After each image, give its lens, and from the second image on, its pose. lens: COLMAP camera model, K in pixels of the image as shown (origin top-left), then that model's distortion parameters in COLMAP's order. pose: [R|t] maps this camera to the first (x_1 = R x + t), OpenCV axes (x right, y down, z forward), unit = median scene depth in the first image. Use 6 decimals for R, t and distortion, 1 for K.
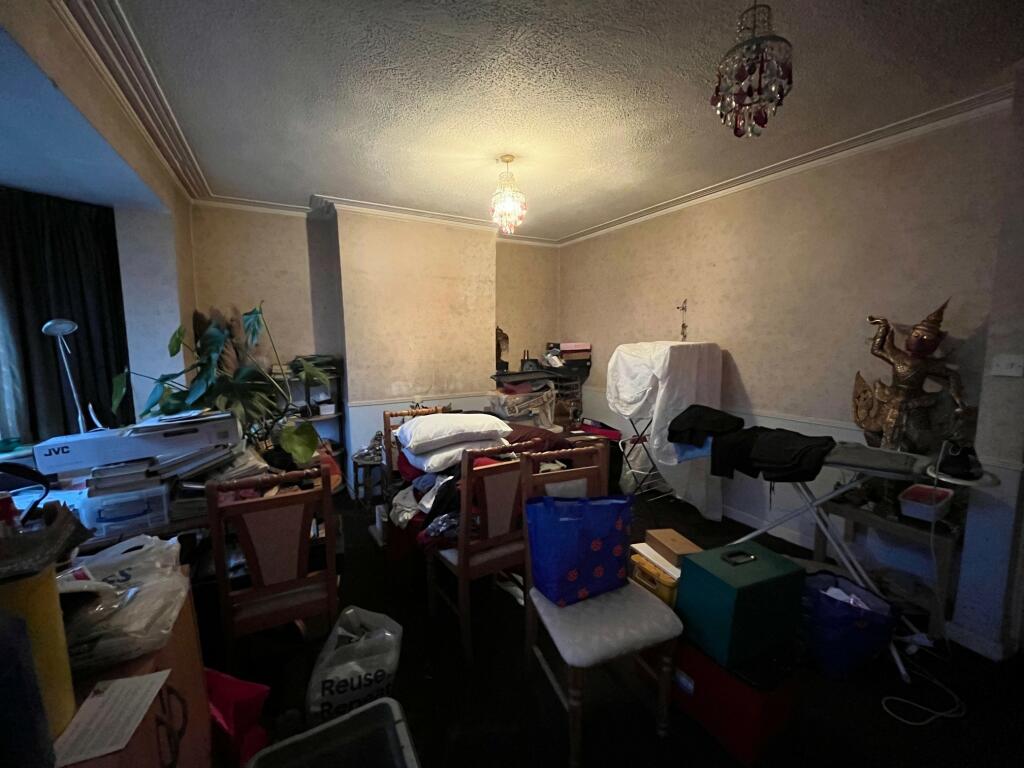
lens RADIAL K [[409.1, 0, 512.6], [0, 409.1, 382.1], [0, 0, 1]] dist [-0.000221, -0.000036]
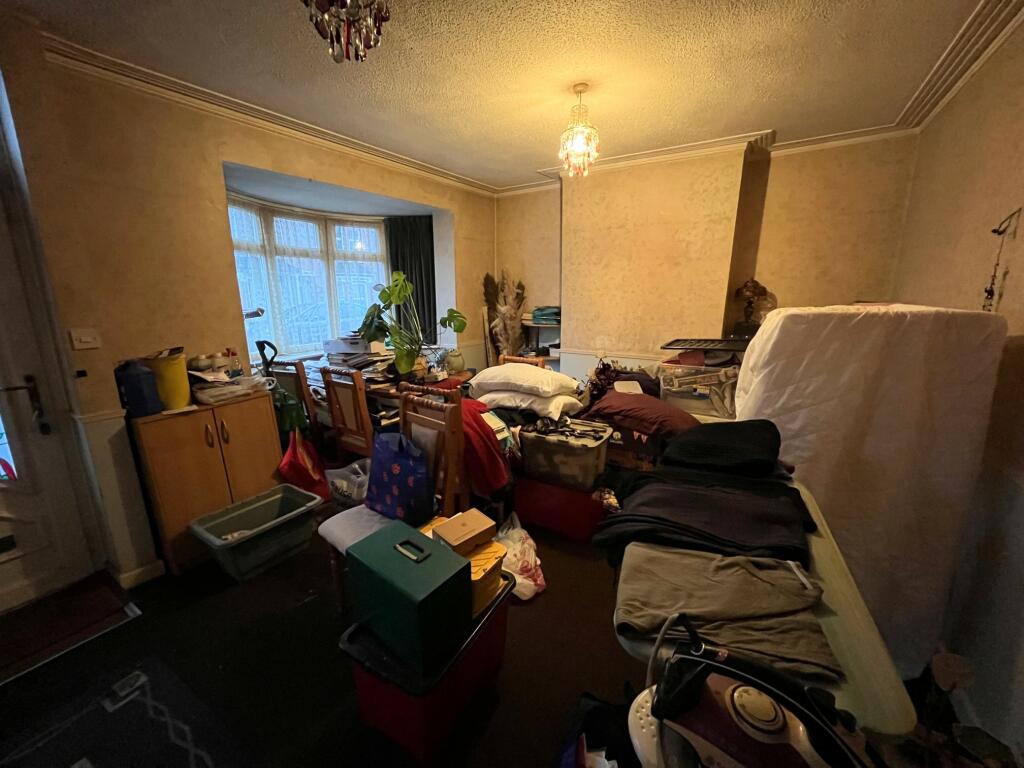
lens RADIAL K [[409.1, 0, 511.2], [0, 409.1, 384.9], [0, 0, 1]] dist [-0.000221, -0.000036]
pose [[0.472158, 0.203167, -0.857782, 0.533309], [-0.093496, 0.979131, 0.180444, -0.044494], [0.876541, -0.004999, 0.481301, 0.298717]]
